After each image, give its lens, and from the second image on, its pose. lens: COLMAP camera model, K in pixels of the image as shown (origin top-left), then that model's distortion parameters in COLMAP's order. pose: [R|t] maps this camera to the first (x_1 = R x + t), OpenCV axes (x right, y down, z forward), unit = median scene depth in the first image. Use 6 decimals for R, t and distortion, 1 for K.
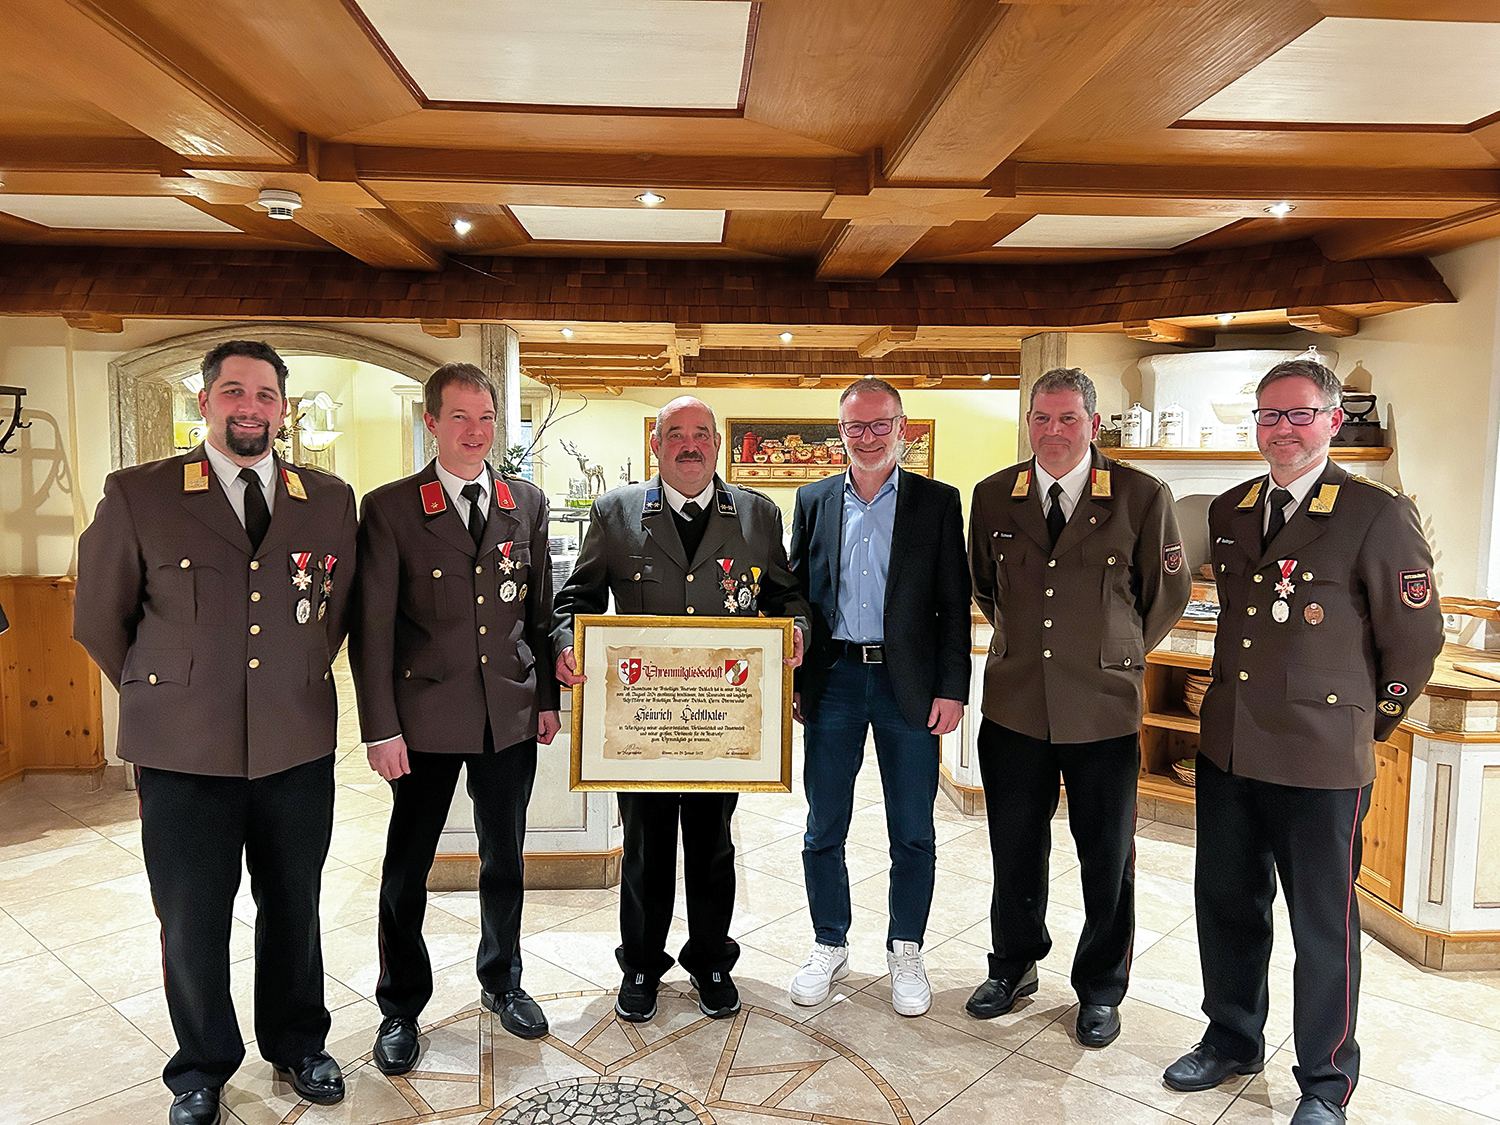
lens RADIAL K [[1123.9, 0, 750.0], [0, 1123.9, 562.5], [0, 0, 1]] dist [0.006161, 0.002004]
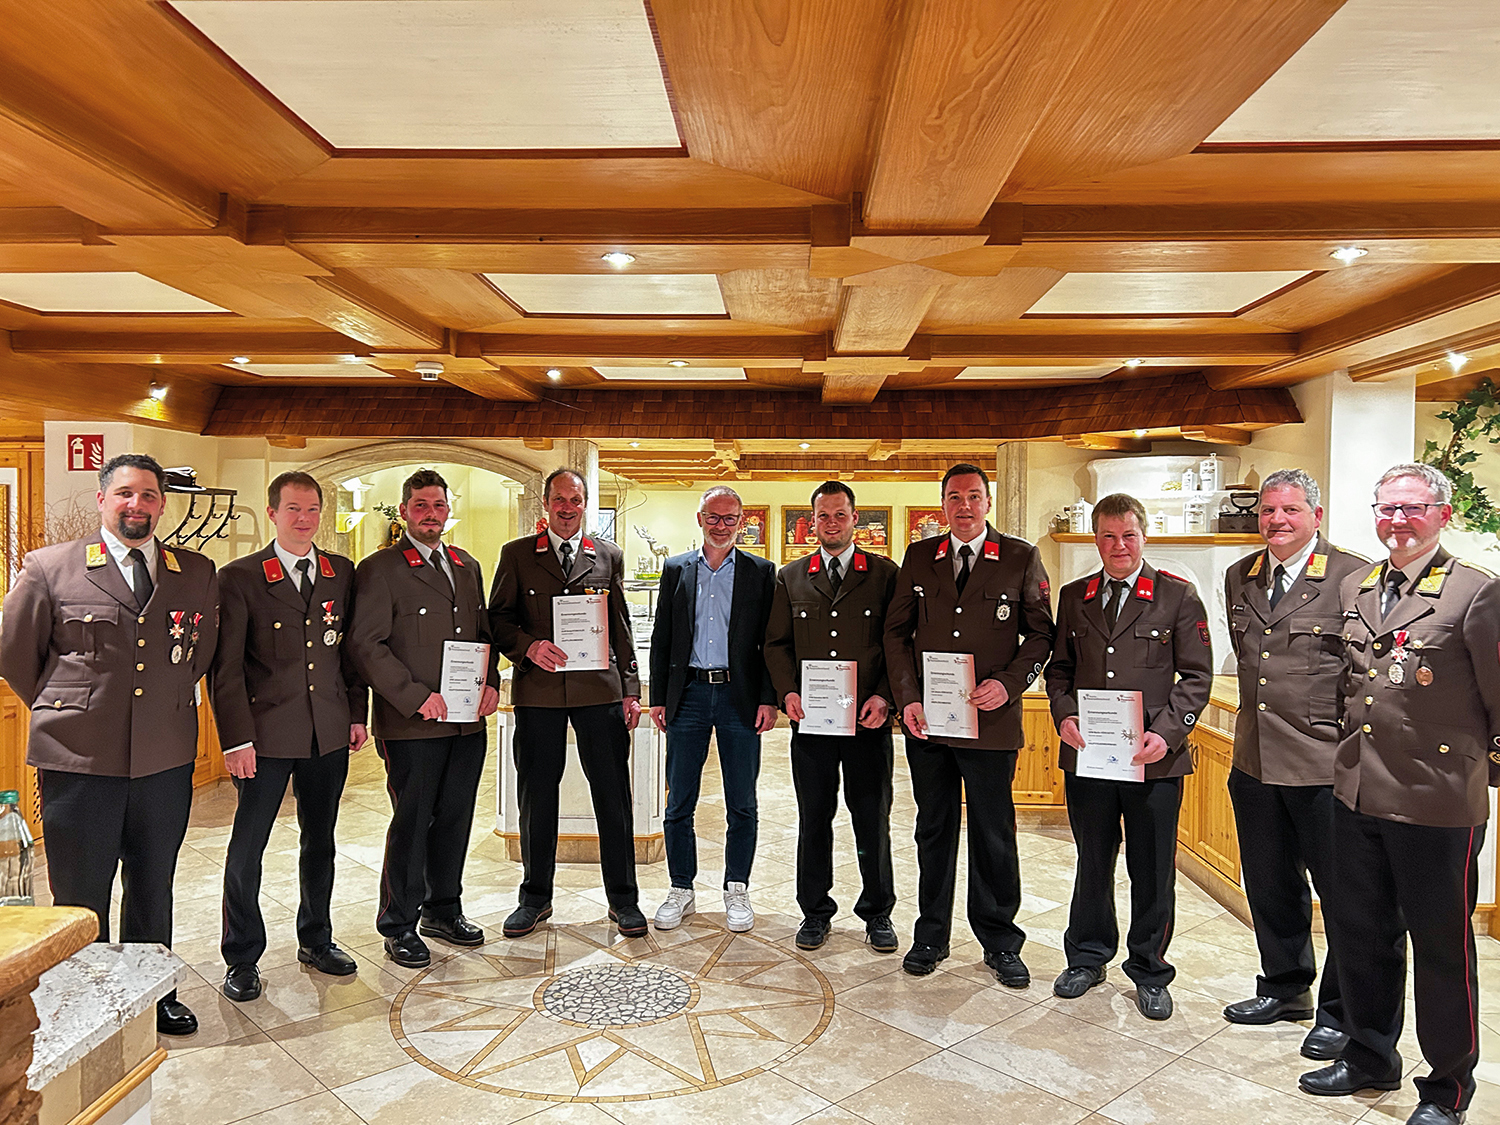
lens RADIAL K [[1123.9, 0, 752.0], [0, 1123.9, 548.7], [0, 0, 1]] dist [0.009353, -0.005255]
pose [[0.996240, 0.000701, -0.086629, 0.107873], [-0.007916, 0.996520, -0.082980, 0.027044], [0.086269, 0.083354, 0.992779, -0.334922]]
